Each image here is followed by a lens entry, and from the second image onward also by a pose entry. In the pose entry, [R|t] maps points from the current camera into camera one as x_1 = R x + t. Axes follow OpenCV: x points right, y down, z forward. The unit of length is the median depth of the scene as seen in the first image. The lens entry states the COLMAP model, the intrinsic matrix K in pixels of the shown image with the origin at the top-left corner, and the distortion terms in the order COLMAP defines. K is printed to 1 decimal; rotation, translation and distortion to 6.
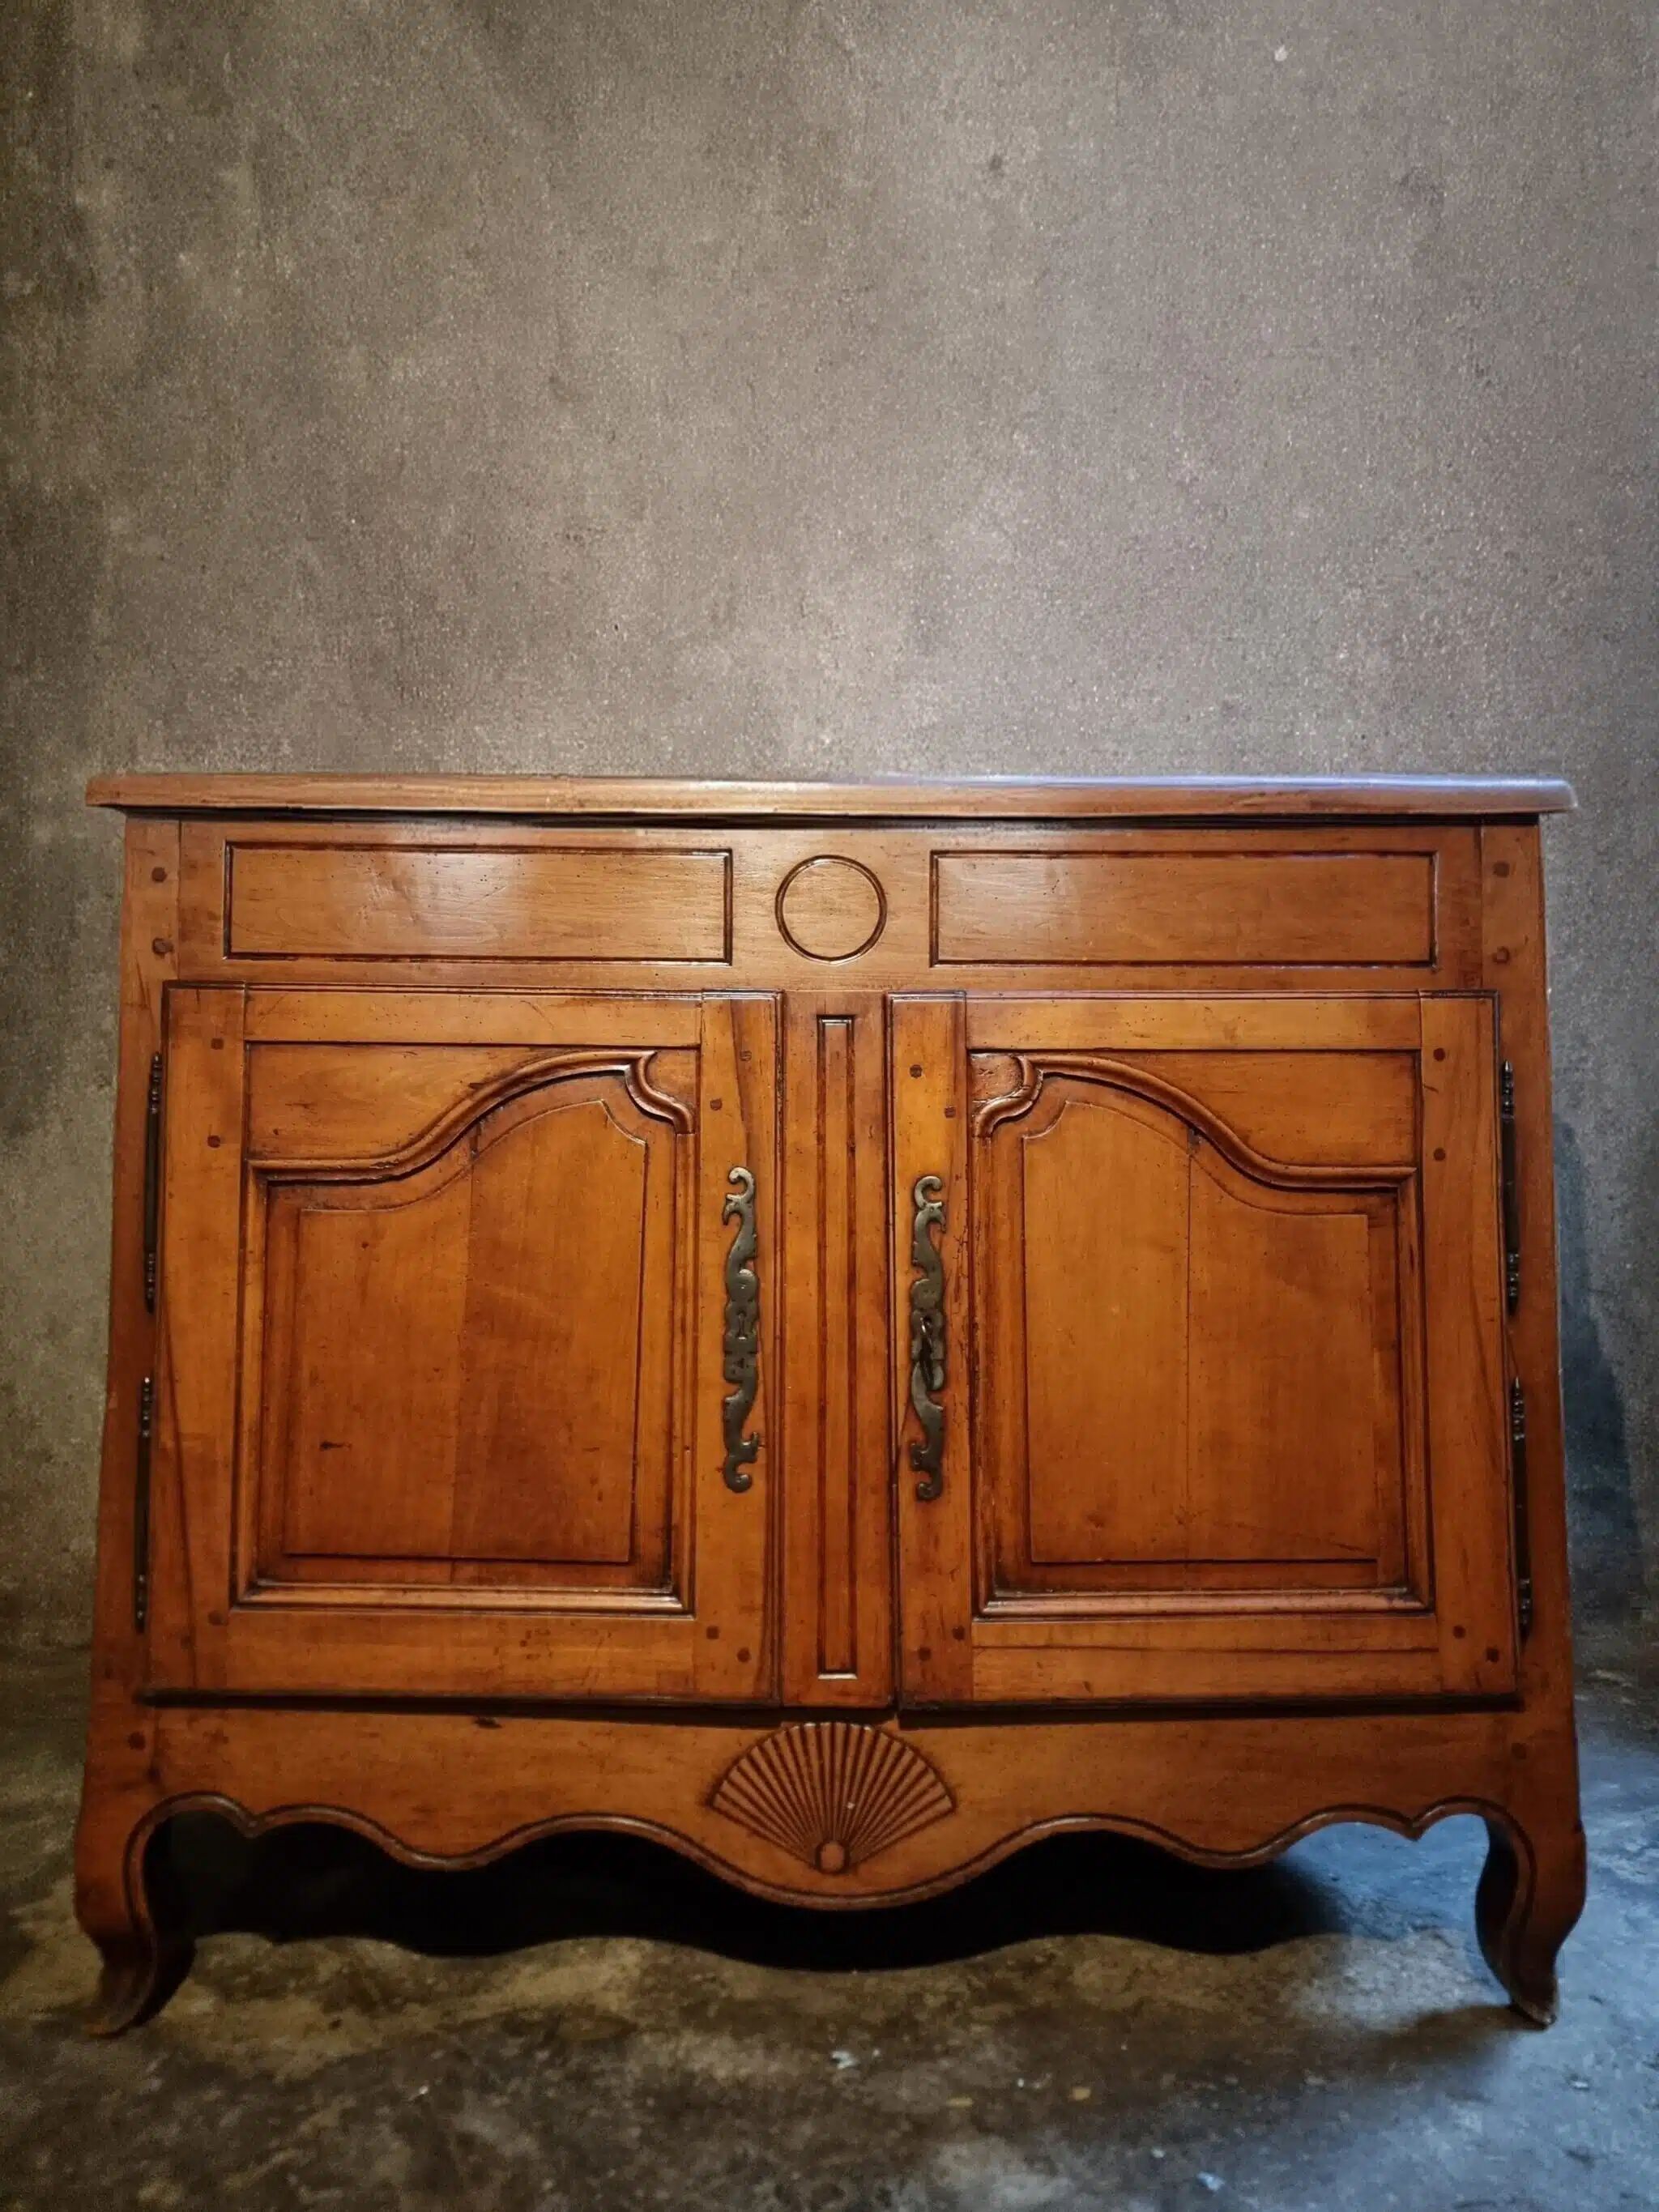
lens RADIAL K [[1559.8, 0, 798.0], [0, 1559.8, 1101.9], [0, 0, 1]] dist [0.076777, -0.055930]
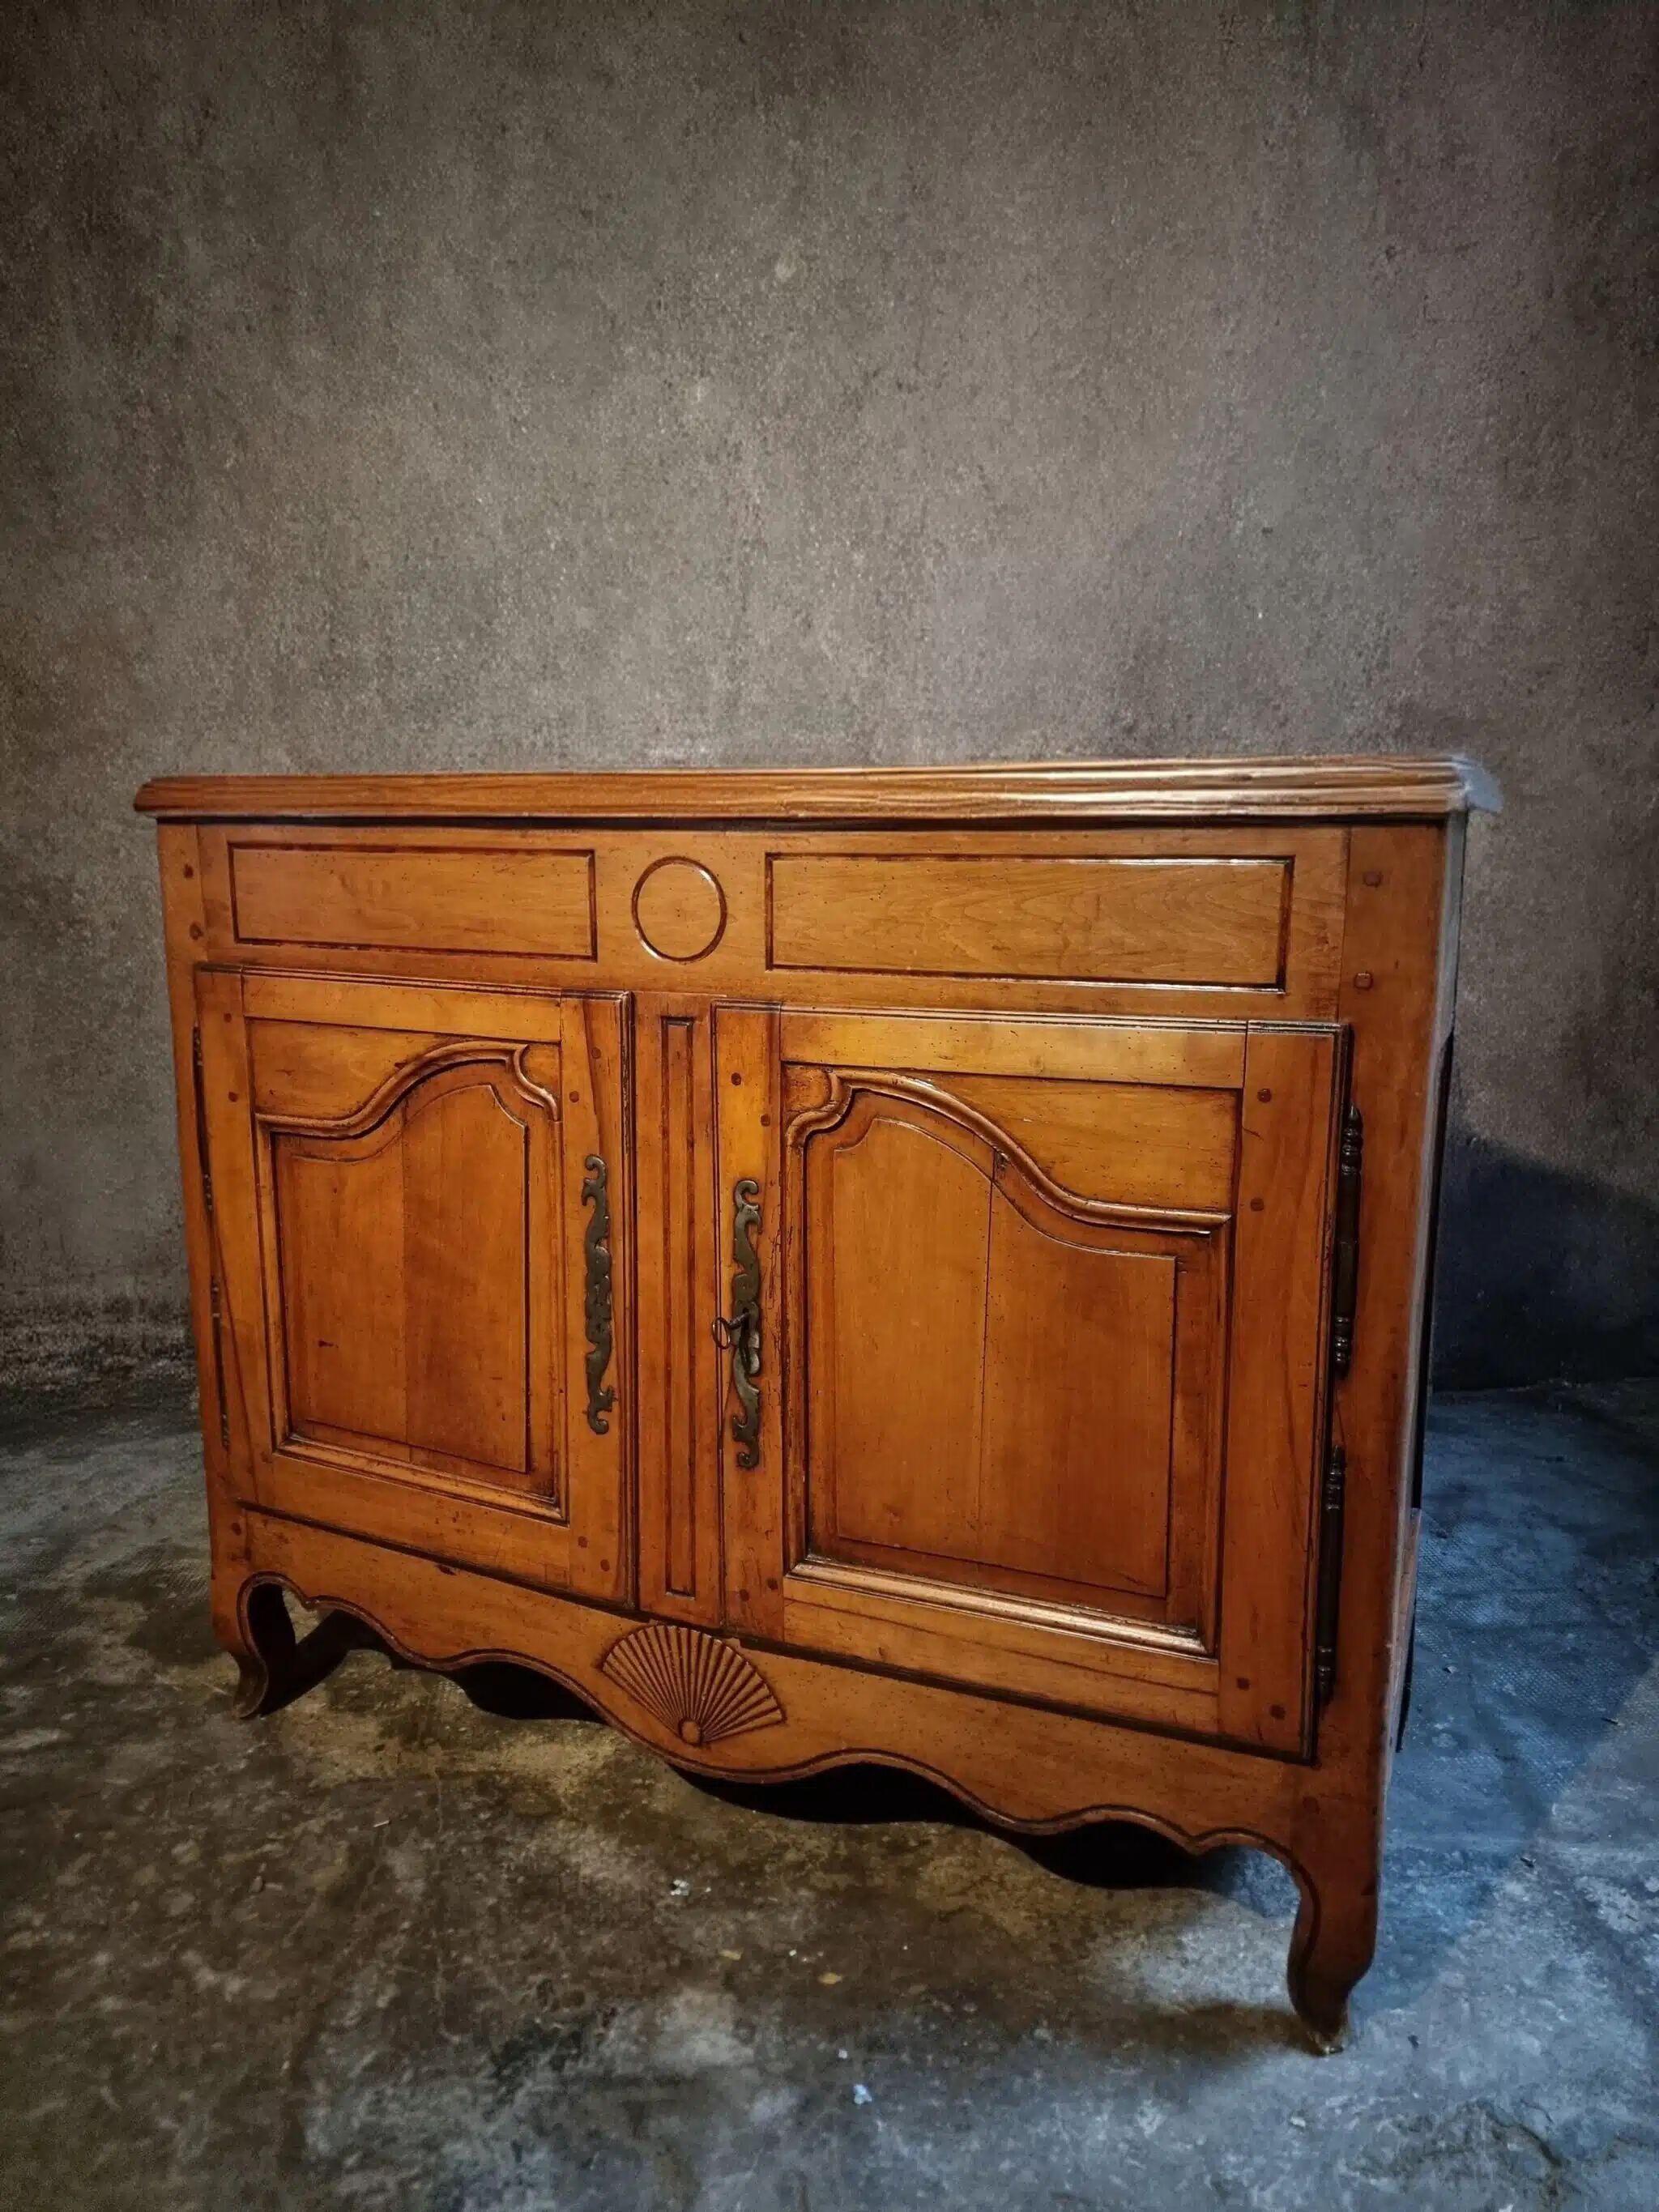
lens RADIAL K [[1494.5, 0, 823.3], [0, 1494.5, 1112.2], [0, 0, 1]] dist [0.068859, -0.045107]
pose [[0.909381, 0.074978, -0.409151, 0.532638], [0.019333, 0.974939, 0.221629, -0.215830], [0.415514, -0.209455, 0.885142, 0.145355]]
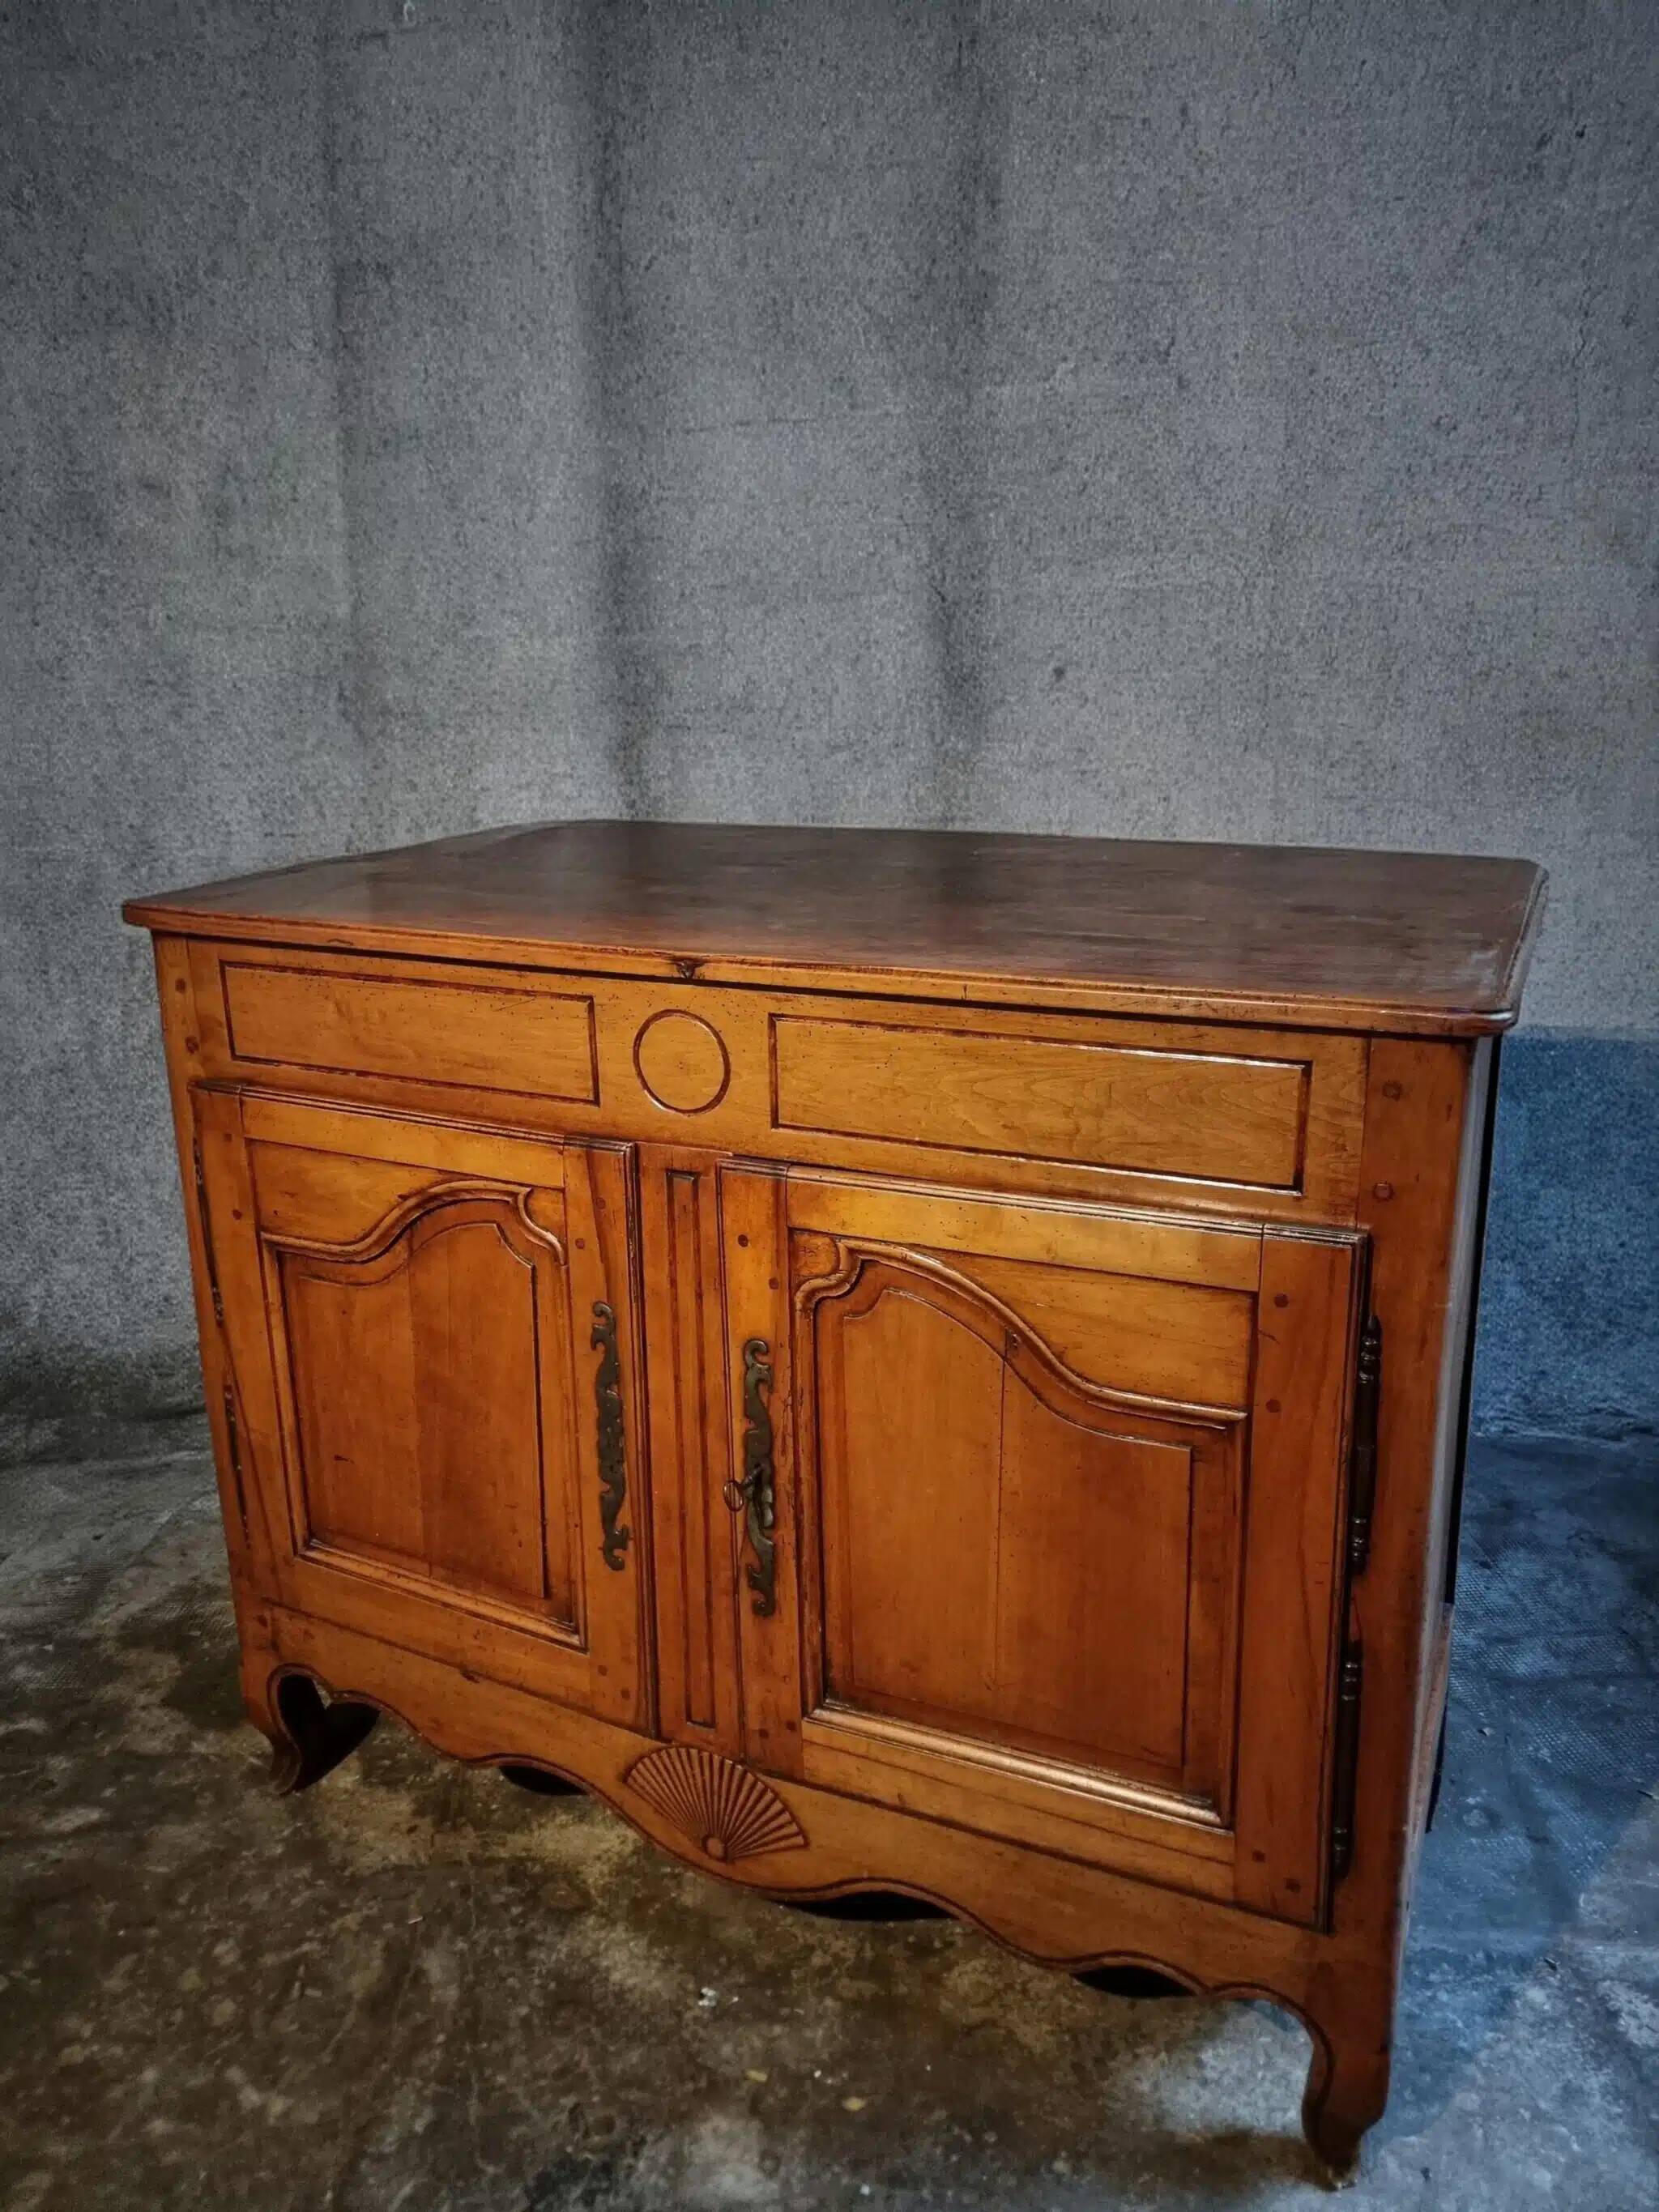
lens RADIAL K [[1559.8, 0, 835.9], [0, 1559.8, 1091.8], [0, 0, 1]] dist [0.076777, -0.055930]
pose [[0.900981, 0.099072, -0.422397, 0.544372], [0.039529, 0.950785, 0.307319, -0.417746], [0.432055, -0.293586, 0.852723, 0.195481]]
